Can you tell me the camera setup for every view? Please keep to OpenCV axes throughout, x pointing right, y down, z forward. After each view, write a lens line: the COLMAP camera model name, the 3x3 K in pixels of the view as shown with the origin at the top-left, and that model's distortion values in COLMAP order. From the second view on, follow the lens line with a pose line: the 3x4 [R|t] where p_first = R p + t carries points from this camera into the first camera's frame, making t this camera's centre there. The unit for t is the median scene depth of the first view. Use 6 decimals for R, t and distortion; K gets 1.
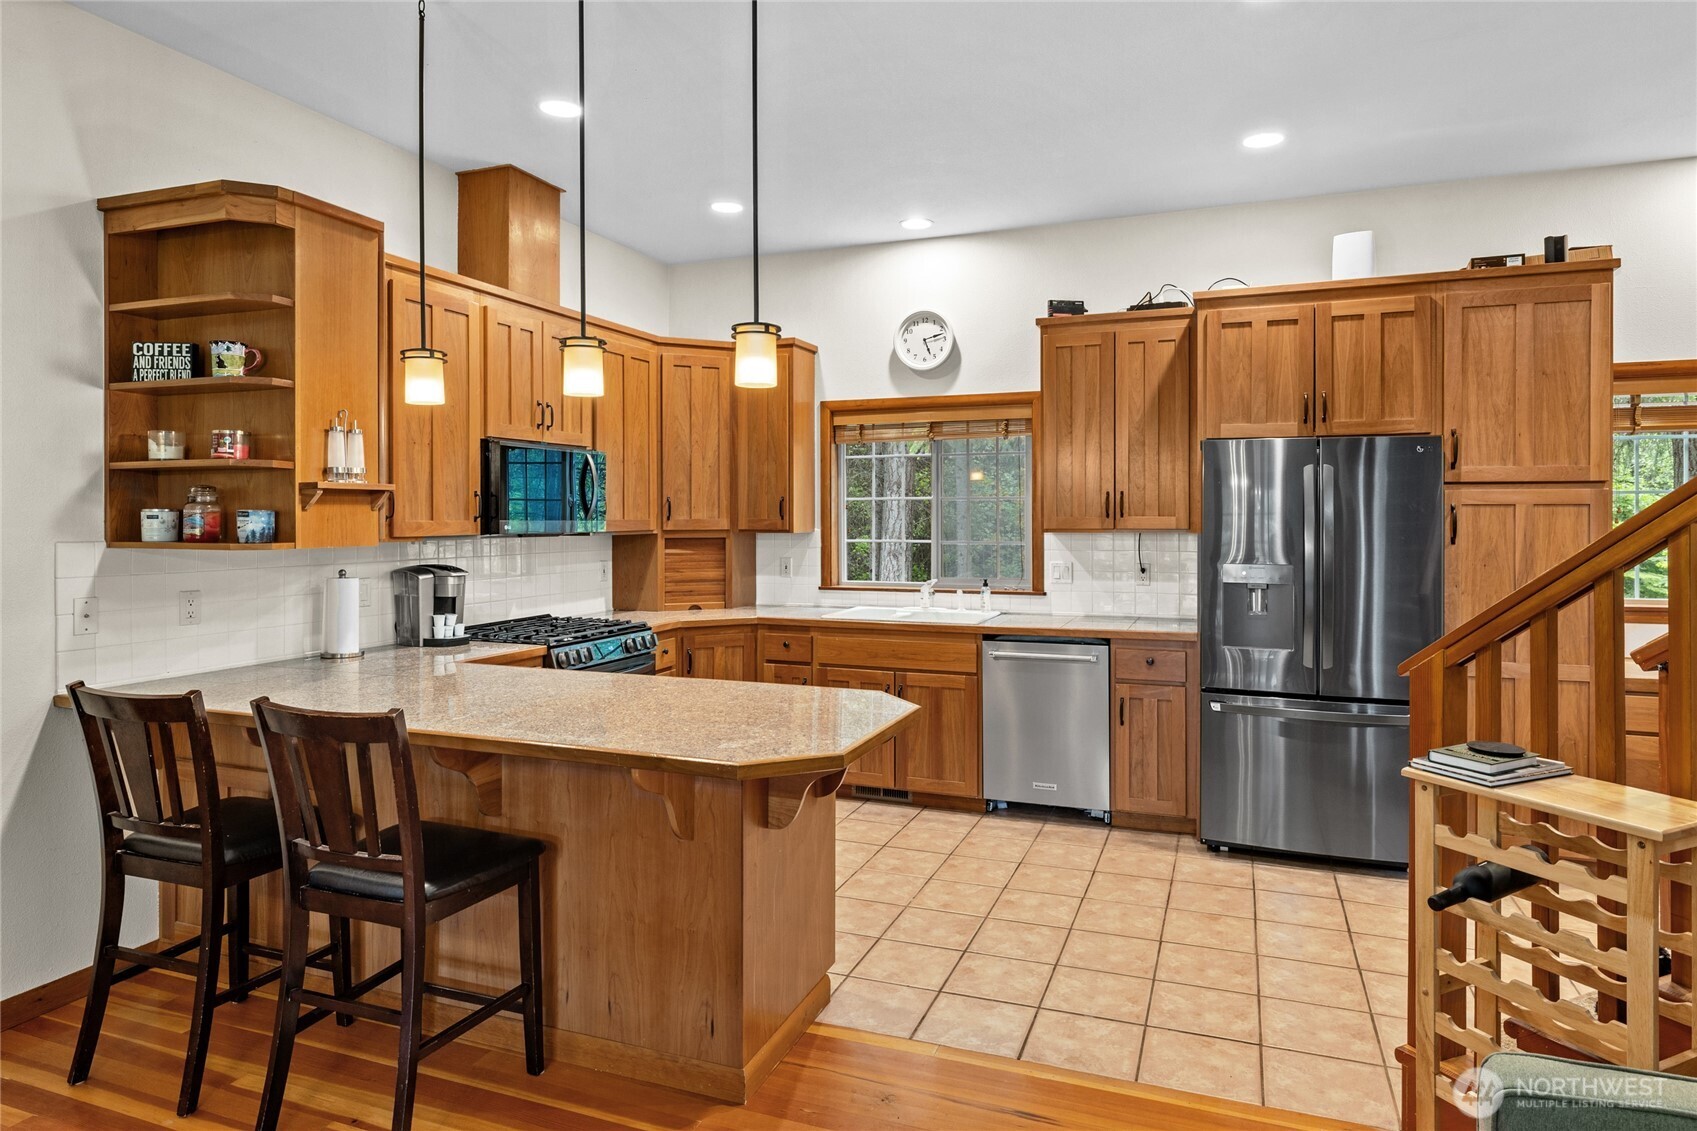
lens RADIAL K [[1008.5, 0, 849.2], [0, 1008.5, 511.5], [0, 0, 1]] dist [0.020382, -0.000256]
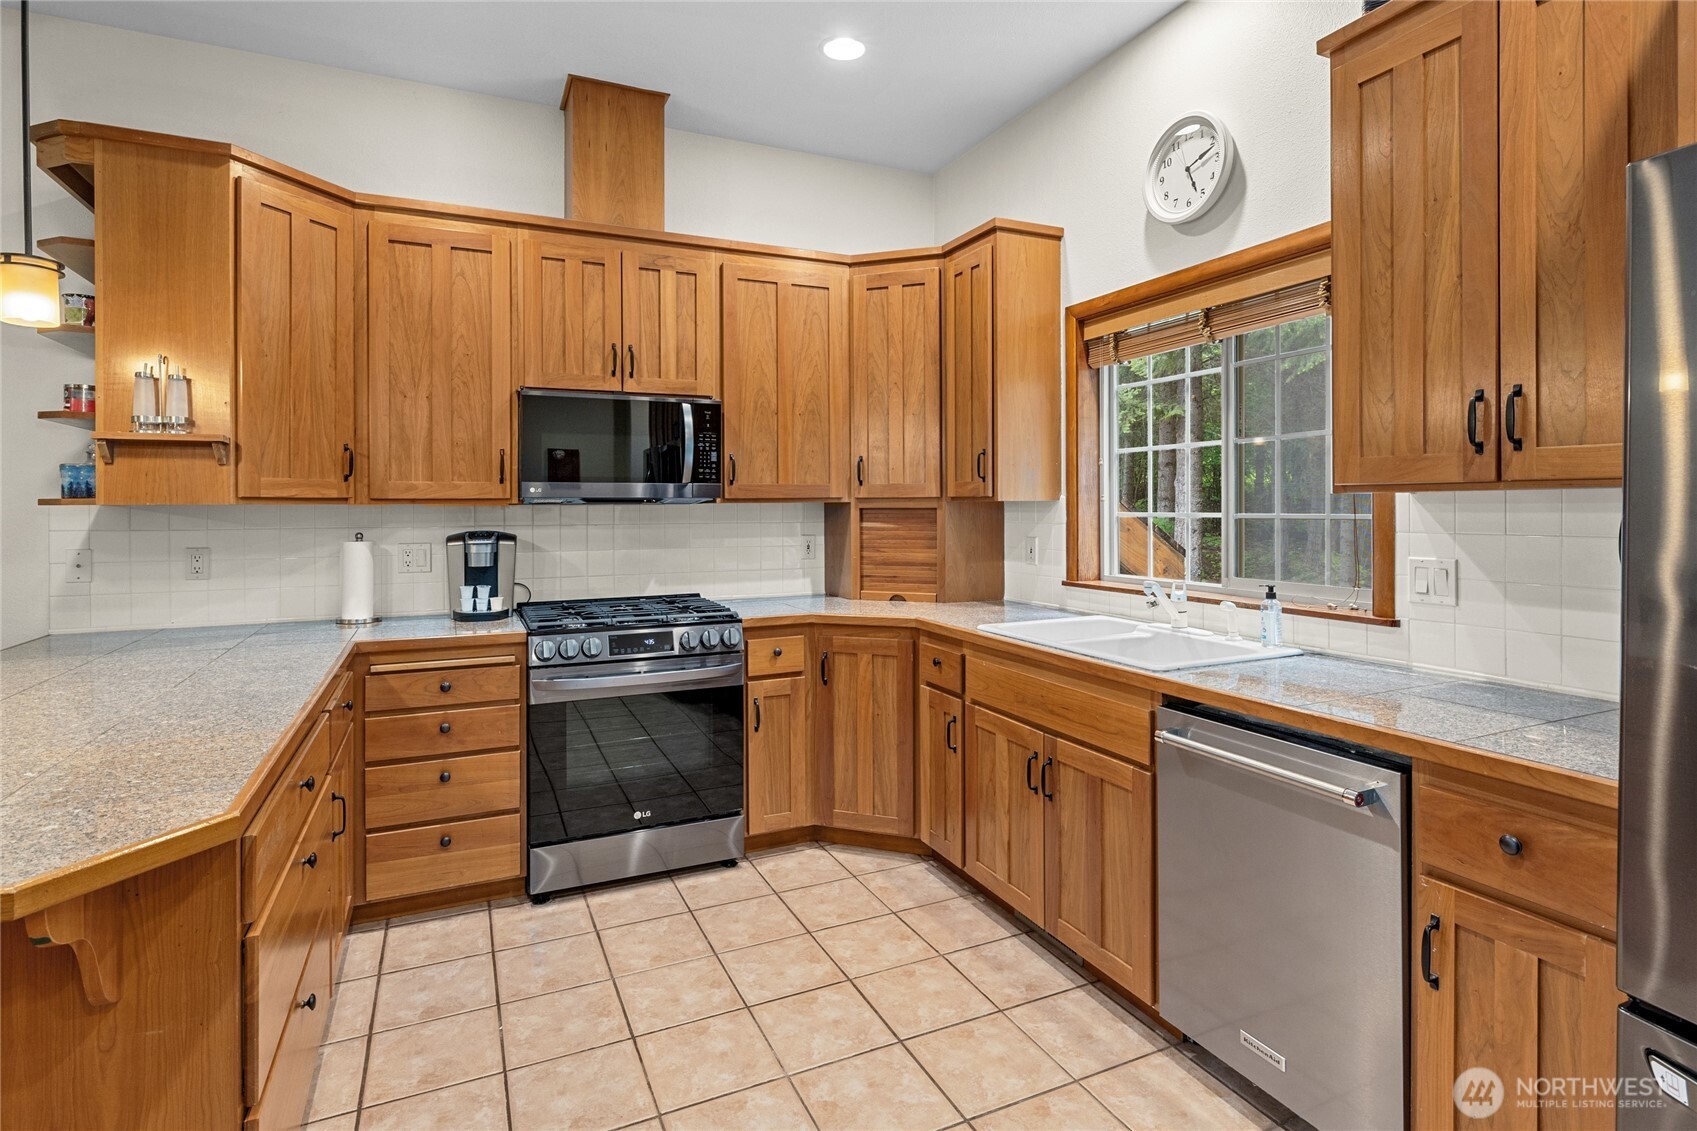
lens RADIAL K [[851.1, 0, 847.3], [0, 851.1, 509.0], [0, 0, 1]] dist [-0.002291, 0.000083]
pose [[0.716997, 0.001411, -0.697074, 0.287794], [0.006774, 0.999937, 0.008992, 0.021664], [0.697043, -0.011170, 0.716942, 0.530079]]
